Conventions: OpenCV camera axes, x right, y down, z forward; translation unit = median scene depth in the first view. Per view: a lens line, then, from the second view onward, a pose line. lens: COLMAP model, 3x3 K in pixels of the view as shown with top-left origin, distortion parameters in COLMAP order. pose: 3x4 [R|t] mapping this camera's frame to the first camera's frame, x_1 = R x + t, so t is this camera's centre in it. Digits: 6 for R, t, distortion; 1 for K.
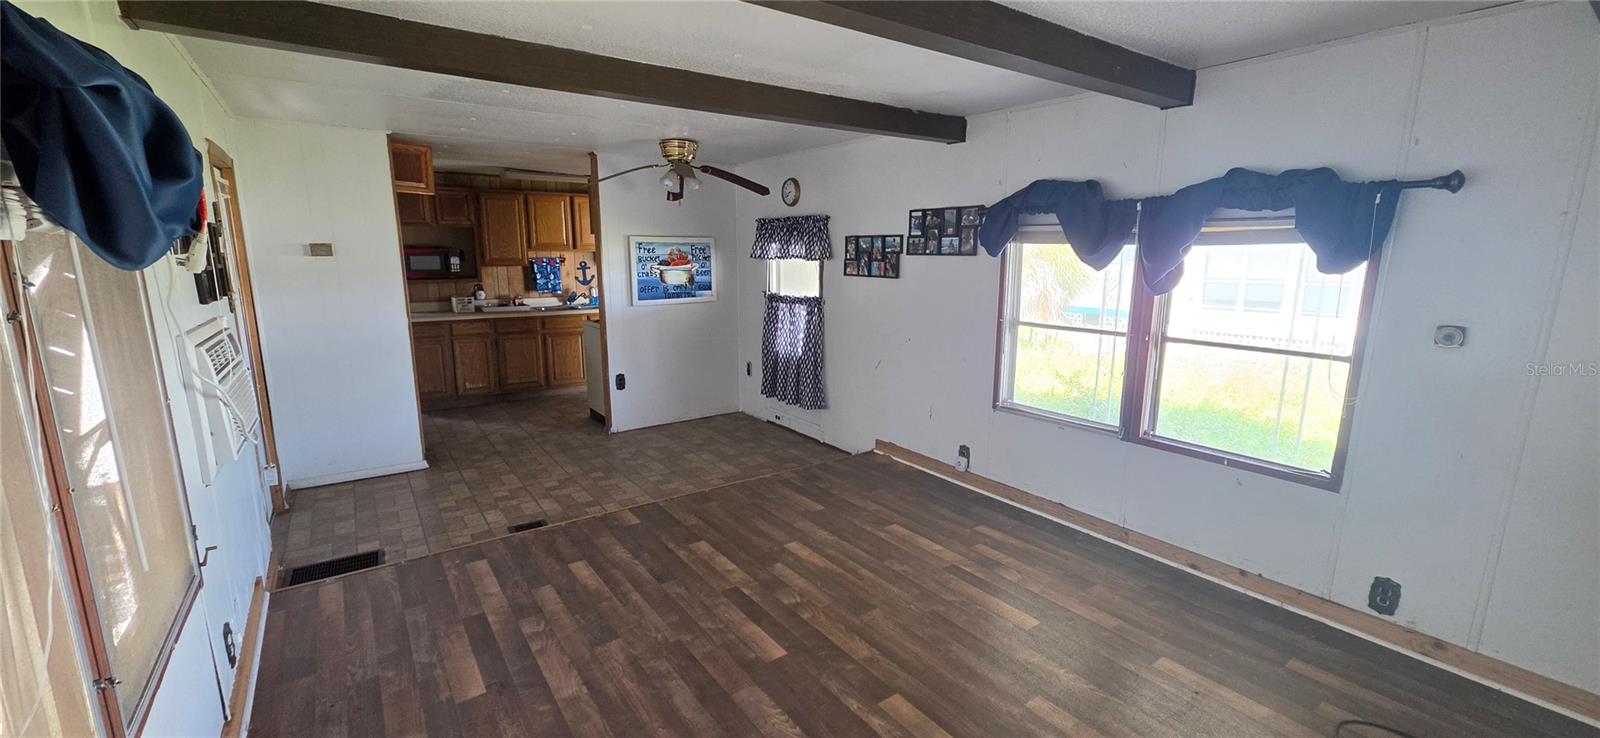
lens RADIAL K [[639.8, 0, 807.2], [0, 639.8, 371.9], [0, 0, 1]] dist [0.000205, 0.001066]
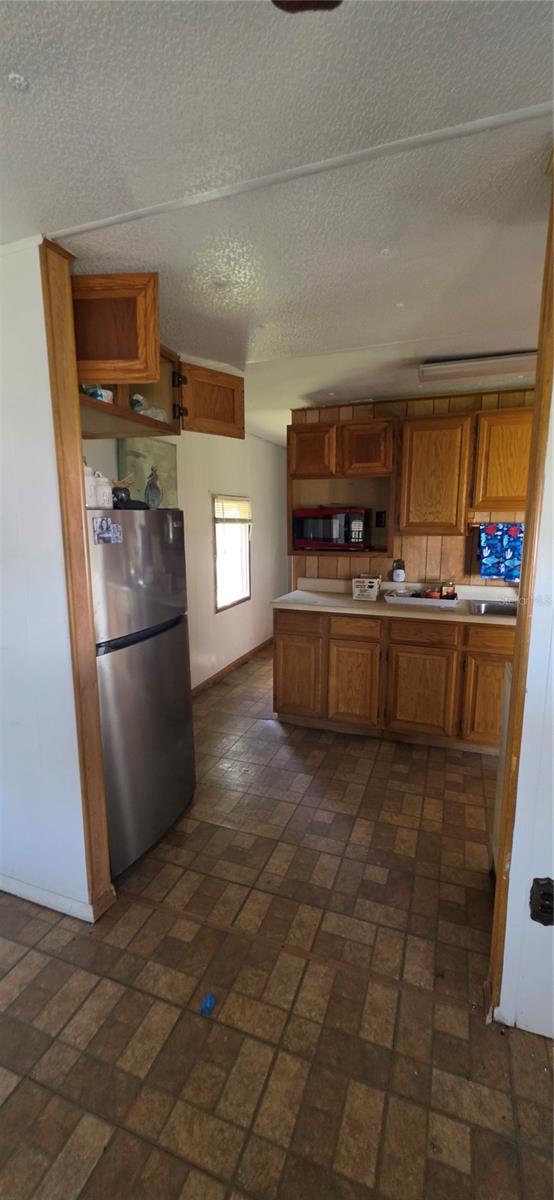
lens RADIAL K [[479.9, 0, 279.9], [0, 479.9, 601.6], [0, 0, 1]] dist [0.000205, 0.001066]
pose [[0.563396, 0.133052, -0.815403, -0.157529], [-0.148734, 0.987157, 0.058311, -0.107050], [0.812689, 0.088426, 0.575949, 0.615628]]
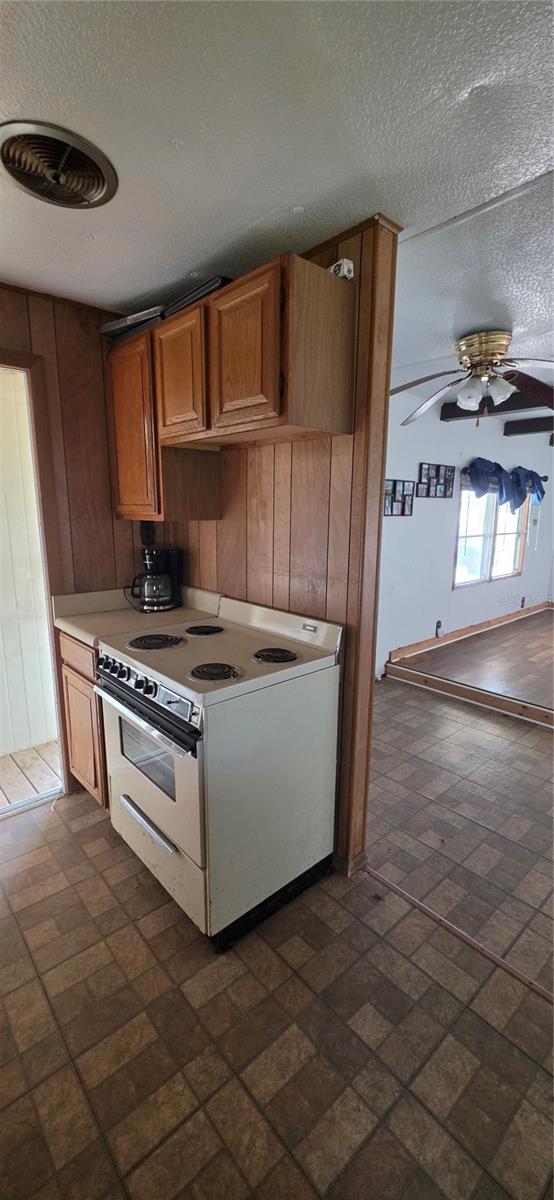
lens RADIAL K [[479.9, 0, 281.5], [0, 479.9, 604.0], [0, 0, 1]] dist [0.000205, 0.001066]
pose [[-0.101470, -0.201799, 0.974157, -0.515991], [0.179089, 0.959508, 0.217418, -0.150723], [-0.978586, 0.196522, -0.061221, 0.876815]]
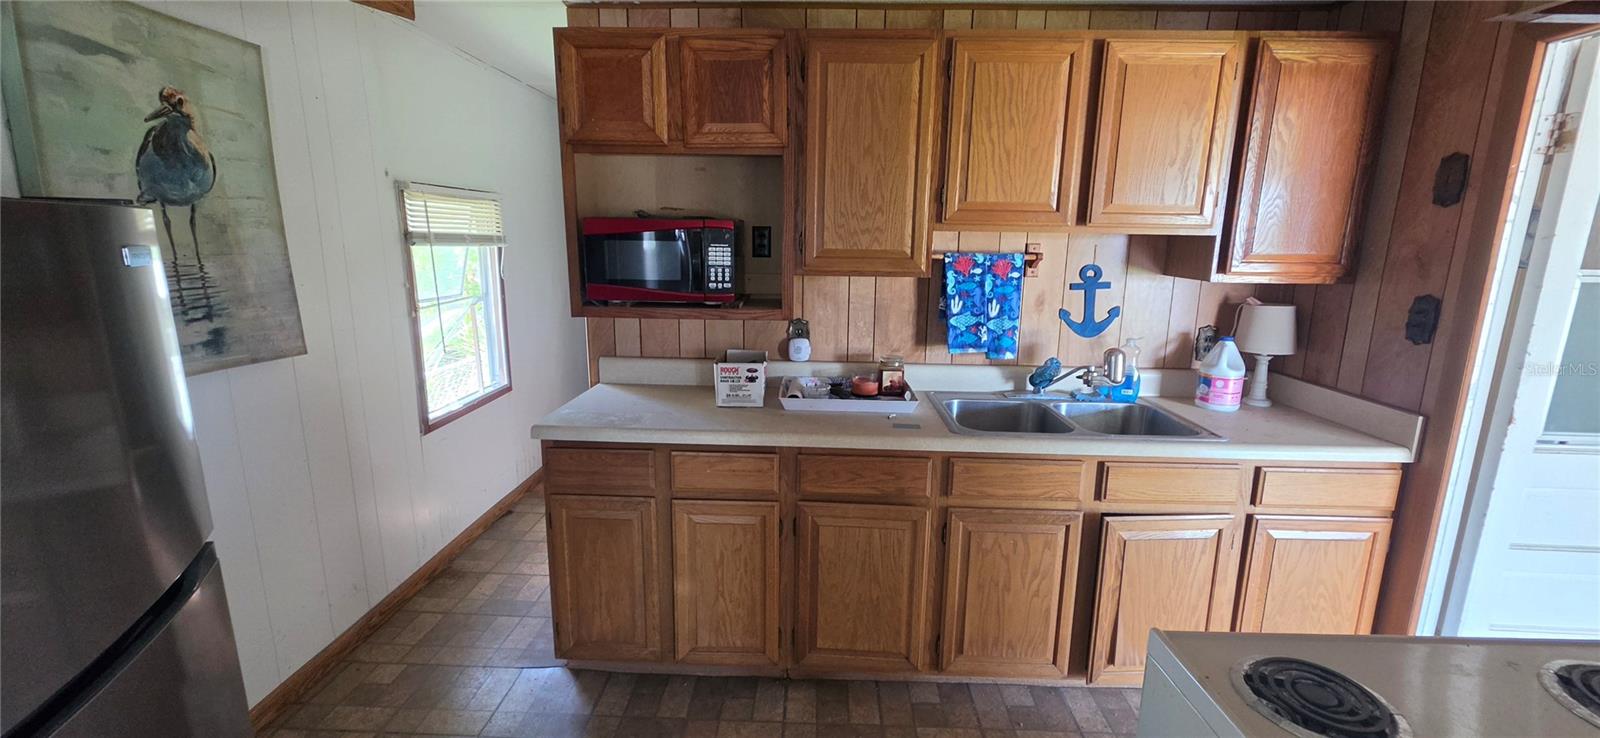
lens RADIAL K [[639.8, 0, 810.7], [0, 639.8, 365.4], [0, 0, 1]] dist [0.000205, 0.001066]
pose [[0.800867, 0.122811, -0.586114, -0.299307], [-0.121592, 0.991706, 0.041653, -0.131925], [0.586368, 0.037908, 0.809157, 0.731674]]
